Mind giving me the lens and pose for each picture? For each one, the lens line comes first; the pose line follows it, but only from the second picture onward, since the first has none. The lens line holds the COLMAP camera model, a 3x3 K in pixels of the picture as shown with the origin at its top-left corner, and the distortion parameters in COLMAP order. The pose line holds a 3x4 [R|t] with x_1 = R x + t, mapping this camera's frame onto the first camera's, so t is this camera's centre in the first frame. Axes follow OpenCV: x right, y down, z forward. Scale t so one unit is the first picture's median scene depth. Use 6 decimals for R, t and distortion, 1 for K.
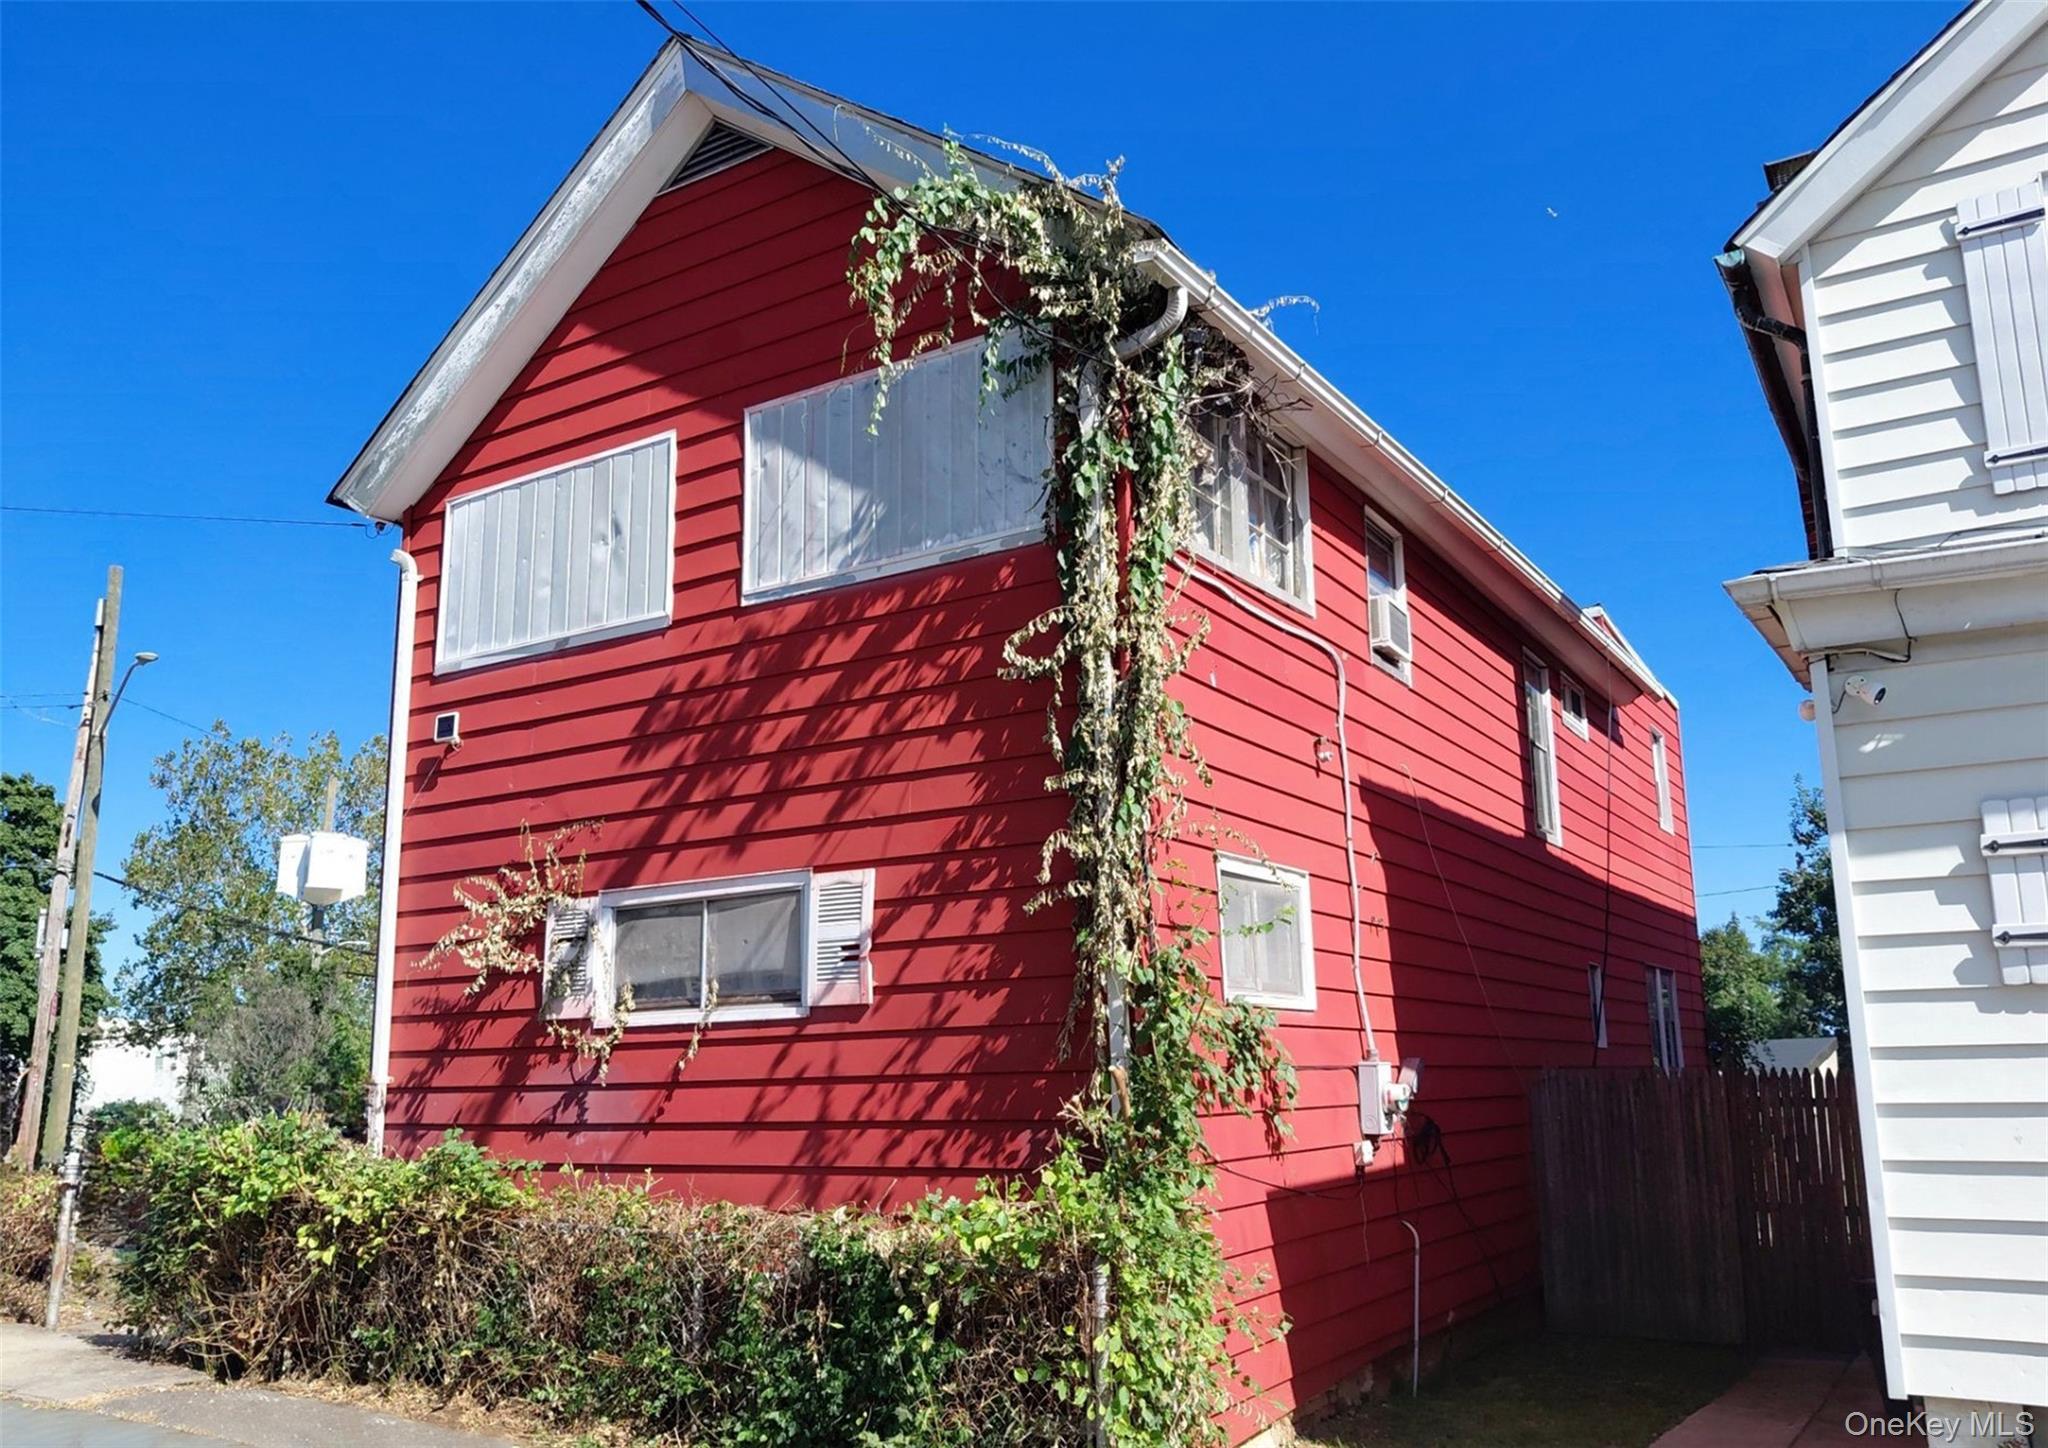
lens RADIAL K [[1533.4, 0, 1024.0], [0, 1533.4, 724.0], [0, 0, 1]] dist [0.093230, -0.002852]
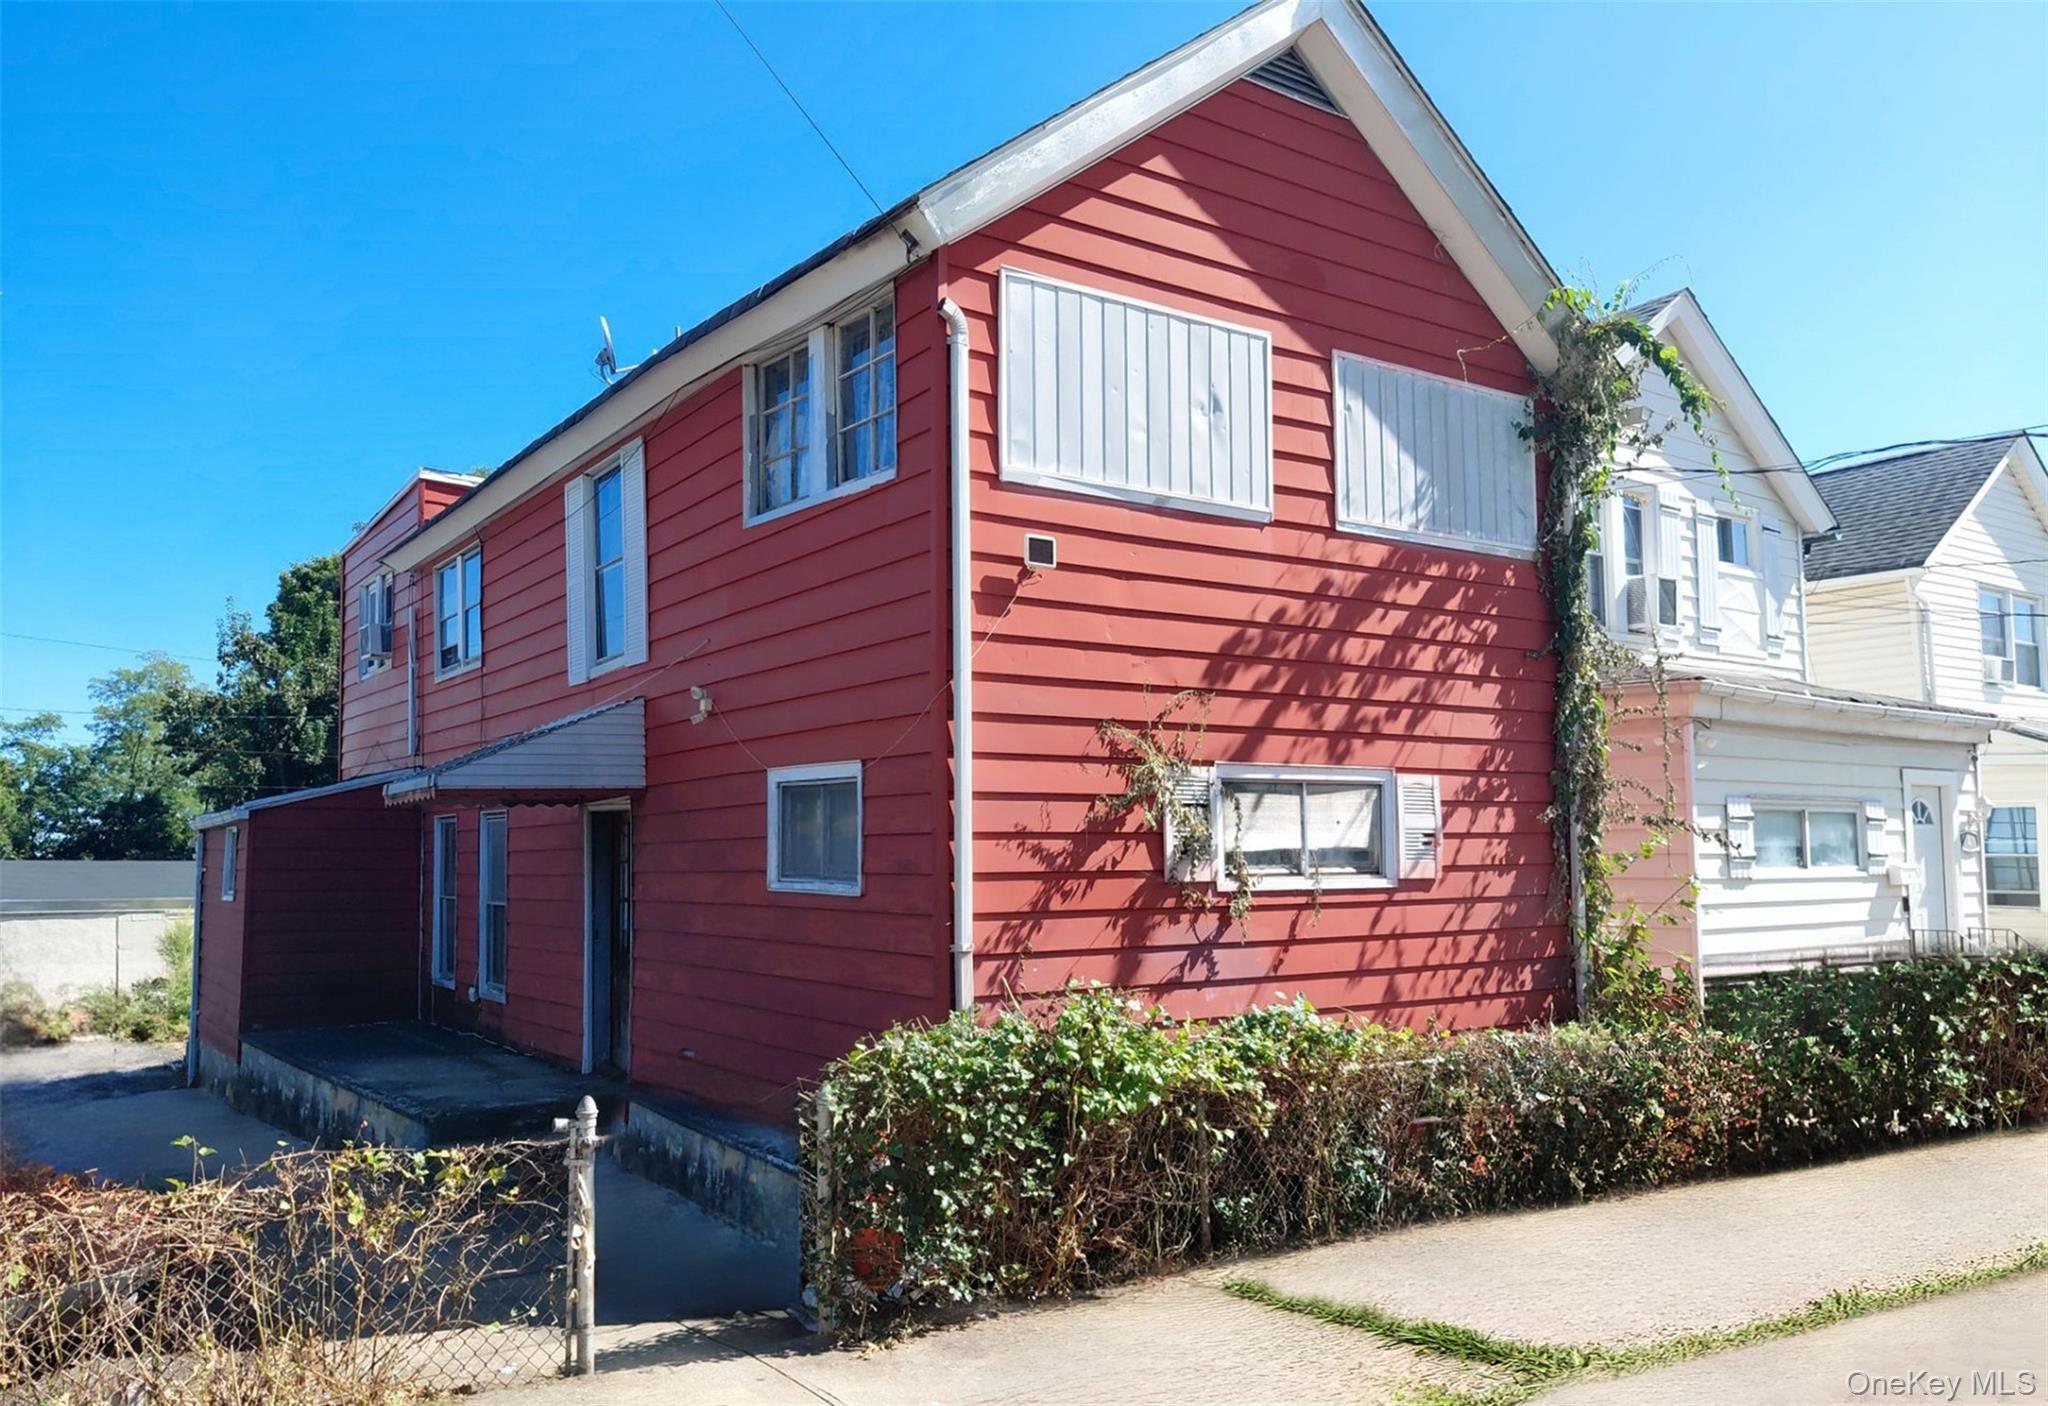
lens RADIAL K [[1594.6, 0, 1024.0], [0, 1594.6, 703.0], [0, 0, 1]] dist [0.069123, -0.001994]
pose [[0.382276, 0.104249, 0.918149, -1.349265], [-0.201192, 0.979168, -0.027410, 0.128830], [-0.901880, -0.174245, 0.395287, 0.719885]]
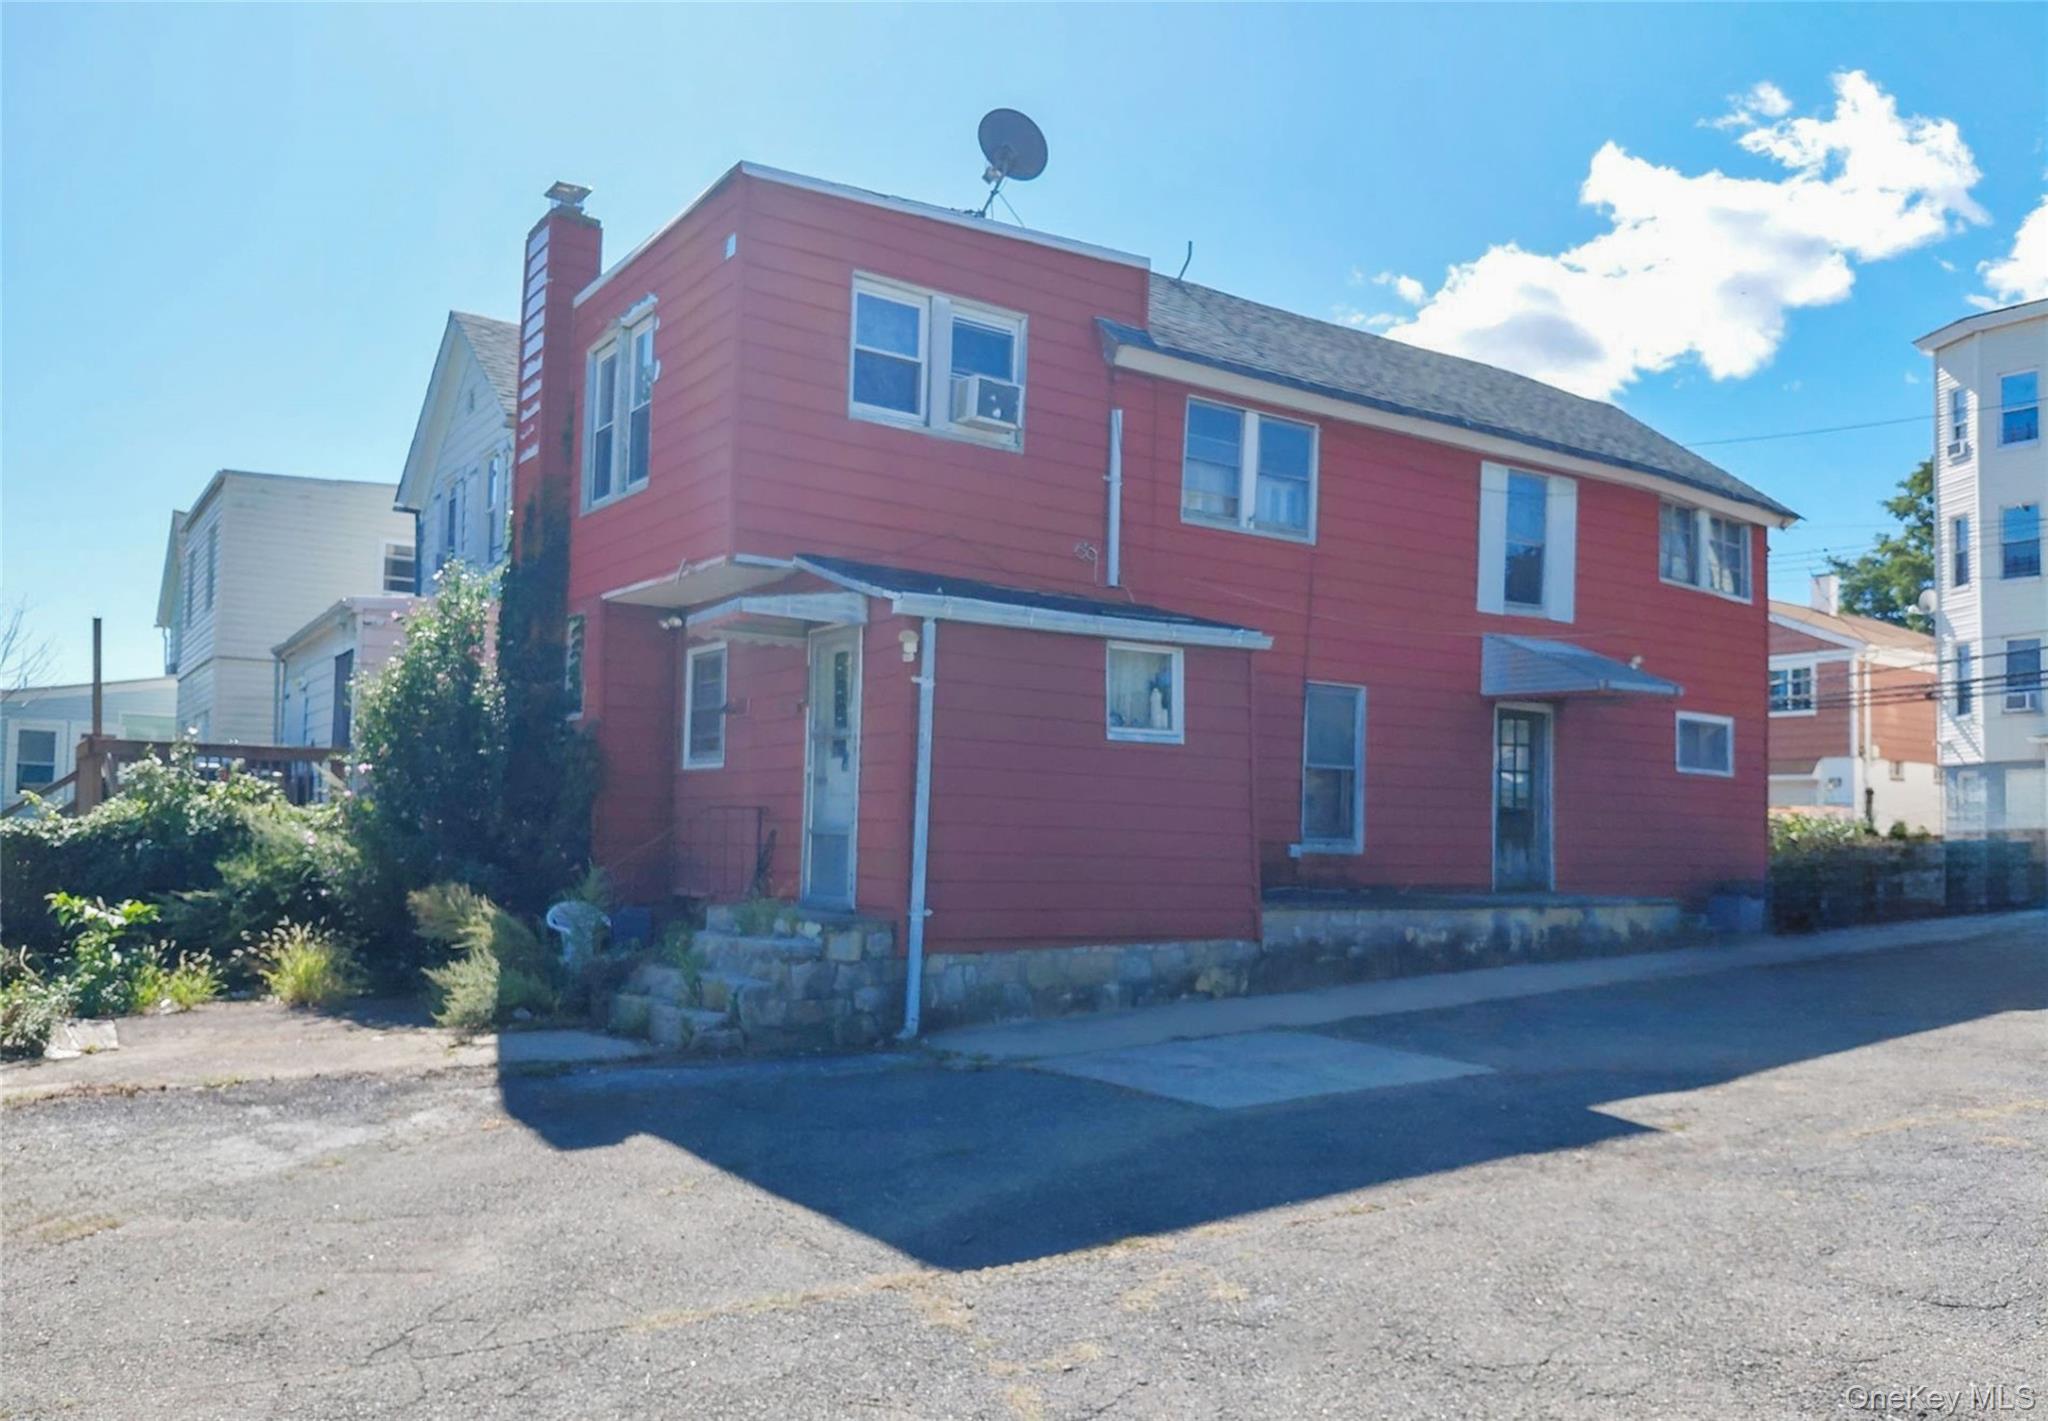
lens RADIAL K [[1501.2, 0, 1030.2], [0, 1501.2, 728.1], [0, 0, 1]] dist [-0.012420, -0.003534]
pose [[-0.920509, 0.017761, 0.390318, -0.308619], [-0.094434, 0.959237, -0.266358, 0.885497], [-0.379138, -0.282044, -0.881309, 3.653679]]
